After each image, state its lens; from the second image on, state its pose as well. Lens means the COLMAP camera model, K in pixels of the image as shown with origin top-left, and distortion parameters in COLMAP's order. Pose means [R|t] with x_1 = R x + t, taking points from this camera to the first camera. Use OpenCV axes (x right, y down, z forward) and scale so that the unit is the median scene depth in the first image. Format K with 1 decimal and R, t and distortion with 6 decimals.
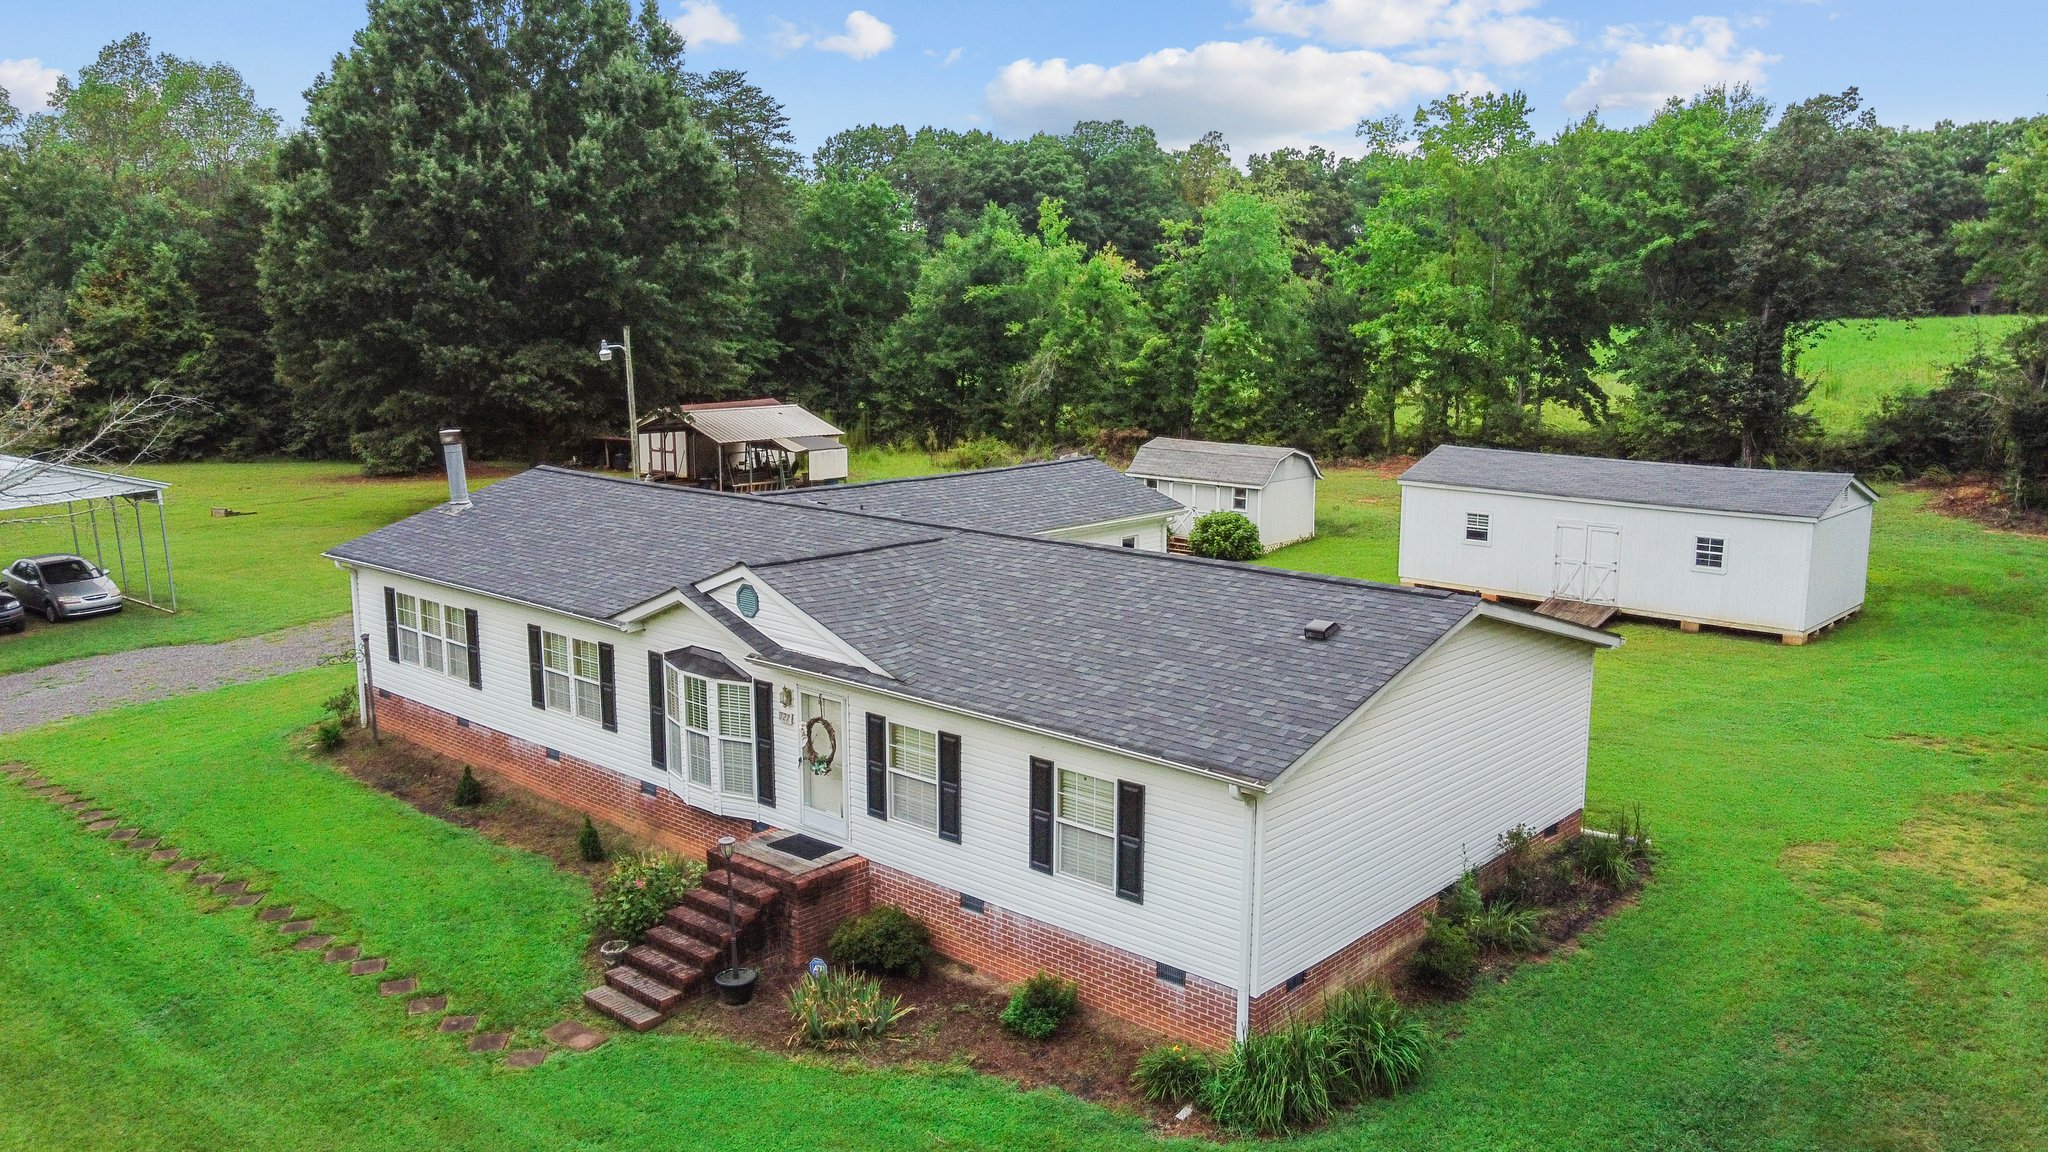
lens RADIAL K [[1566.7, 0, 1024.0], [0, 1566.7, 576.0], [0, 0, 1]] dist [-0.001421, 0.017098]
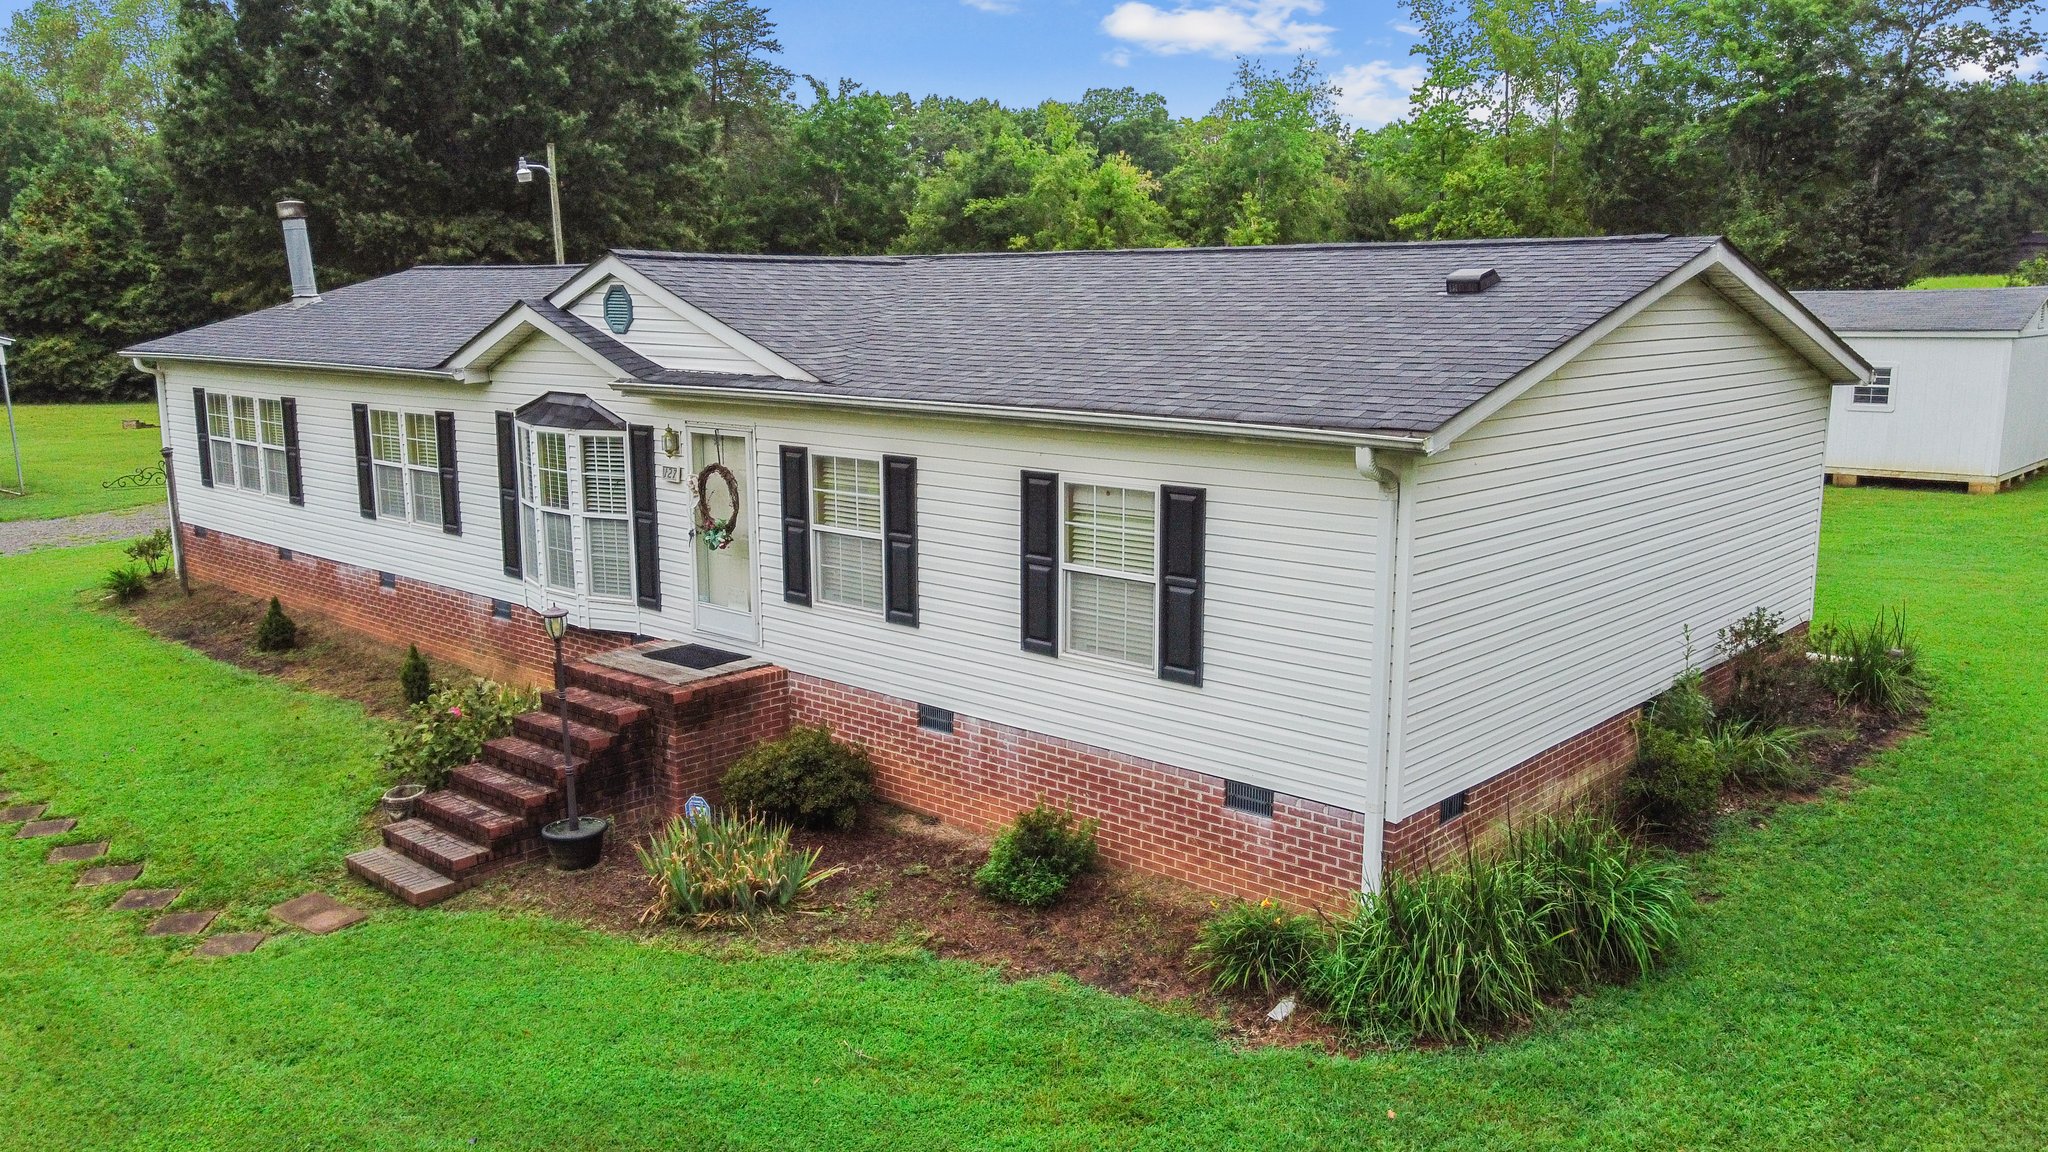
lens RADIAL K [[1560.7, 0, 1024.0], [0, 1560.7, 576.0], [0, 0, 1]] dist [0.005108, 0.008949]
pose [[0.999973, -0.002931, -0.006675, 0.007684], [0.002930, 0.999996, -0.000092, 0.133931], [0.006675, 0.000072, 0.999978, 0.308911]]
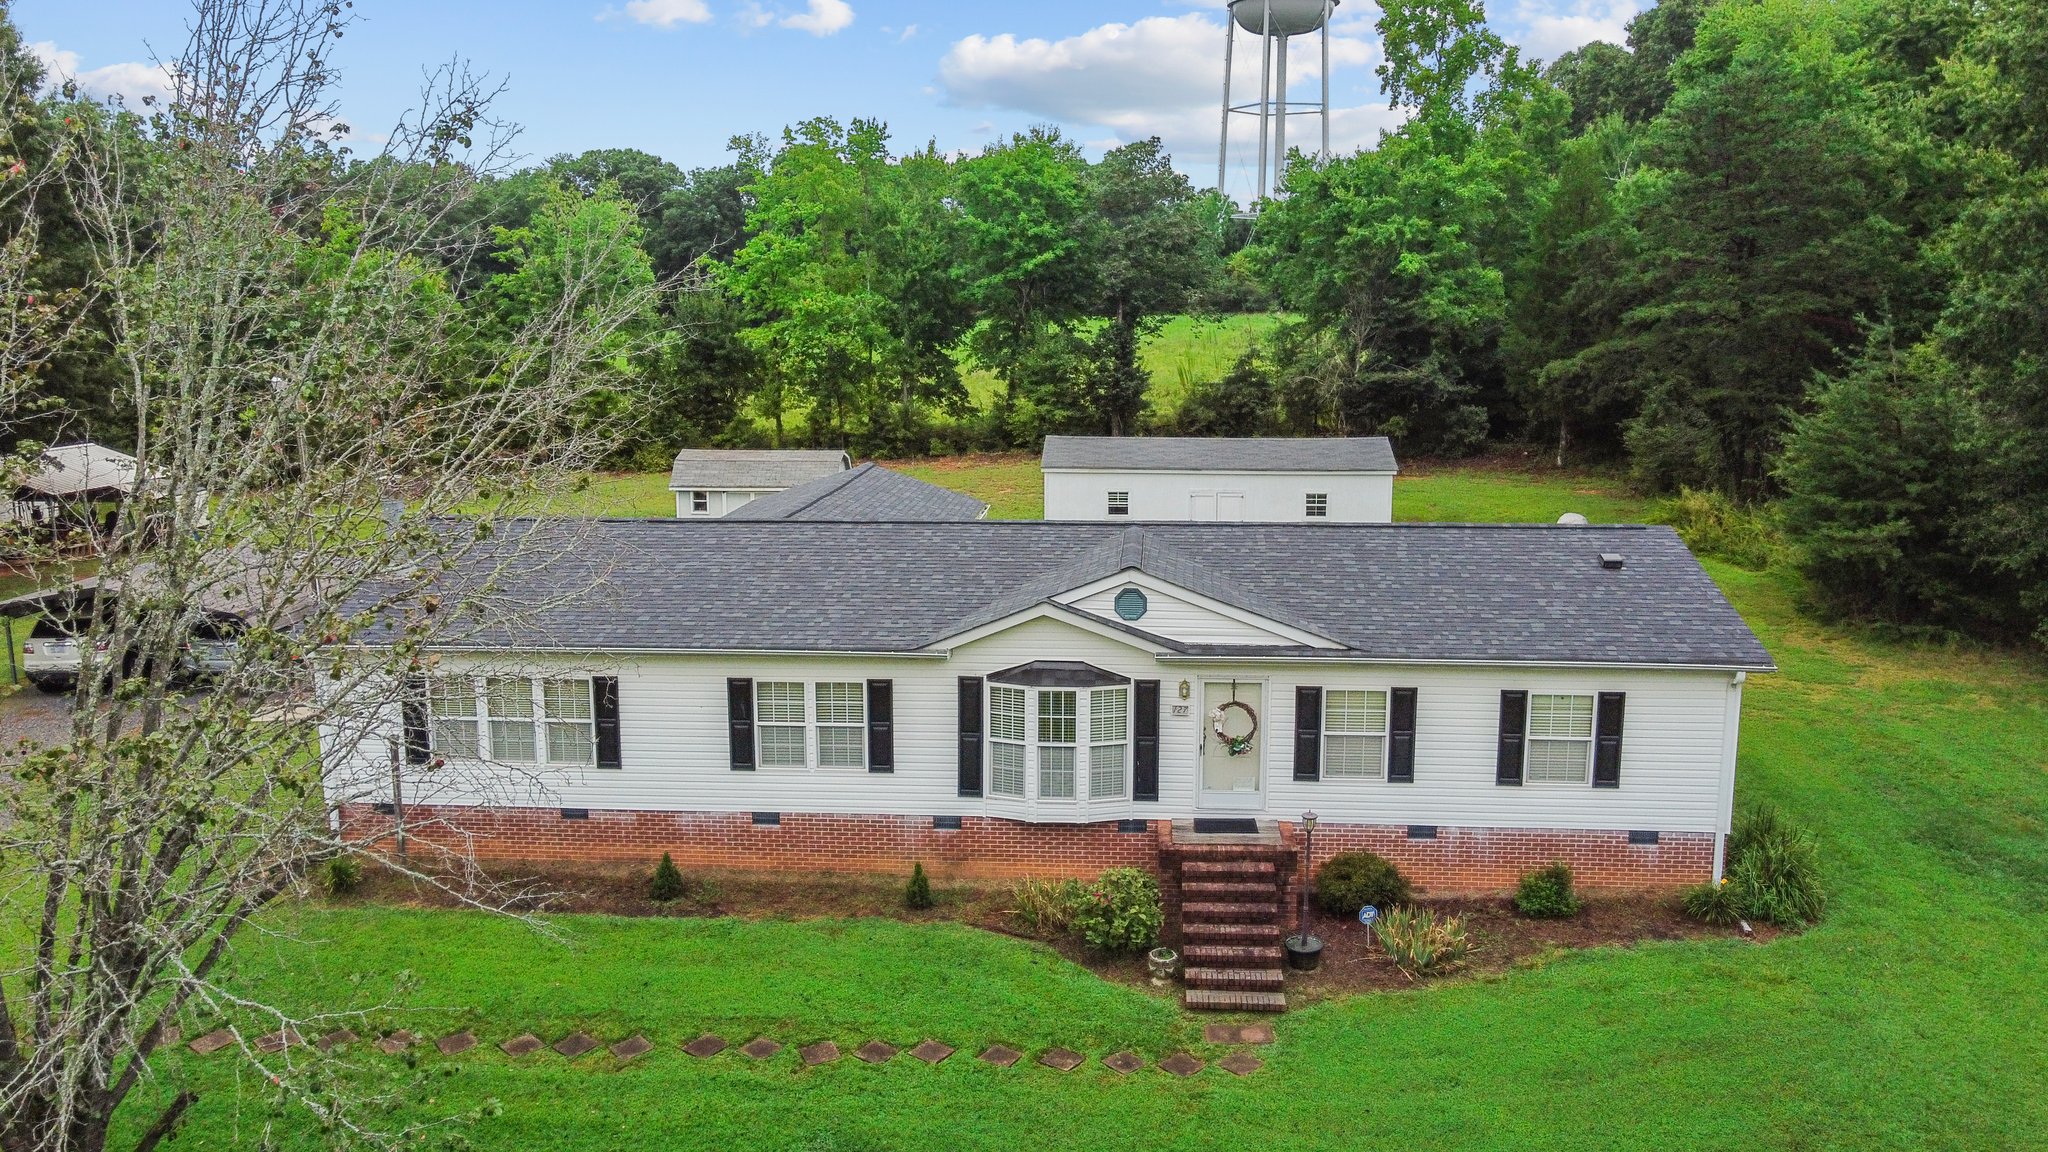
lens RADIAL K [[1566.7, 0, 1024.0], [0, 1566.7, 576.0], [0, 0, 1]] dist [-0.001421, 0.017098]
pose [[0.790554, -0.108727, 0.602664, -0.841481], [0.112028, 0.993182, 0.032226, -0.042930], [-0.602059, 0.042039, 0.797344, 0.225453]]
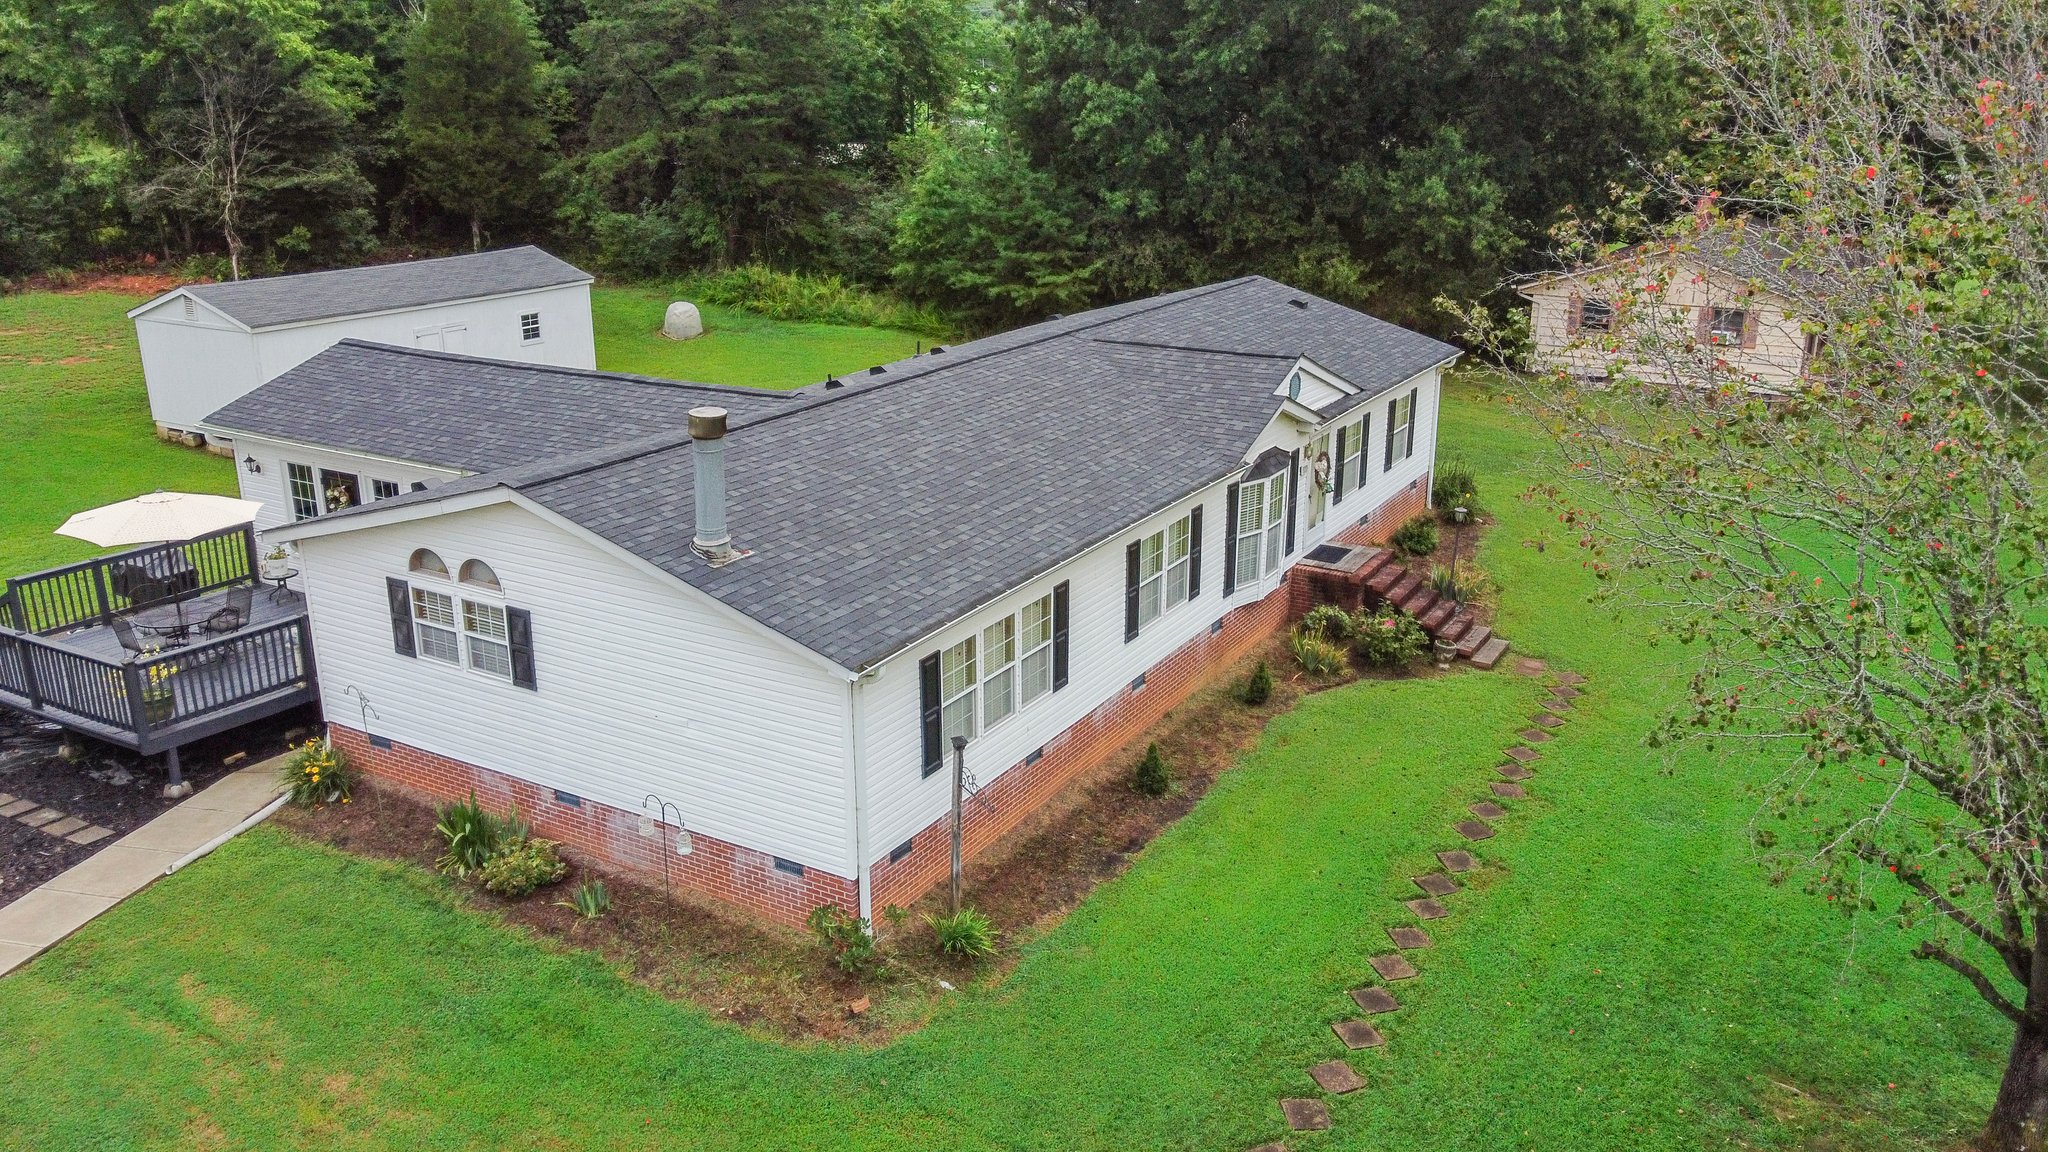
lens RADIAL K [[1566.7, 0, 1024.0], [0, 1566.7, 576.0], [0, 0, 1]] dist [-0.001421, 0.017098]
pose [[-0.197301, -0.302546, 0.932490, -1.260447], [0.174693, 0.925114, 0.337115, -0.280319], [-0.964653, 0.229413, -0.129673, 1.372016]]
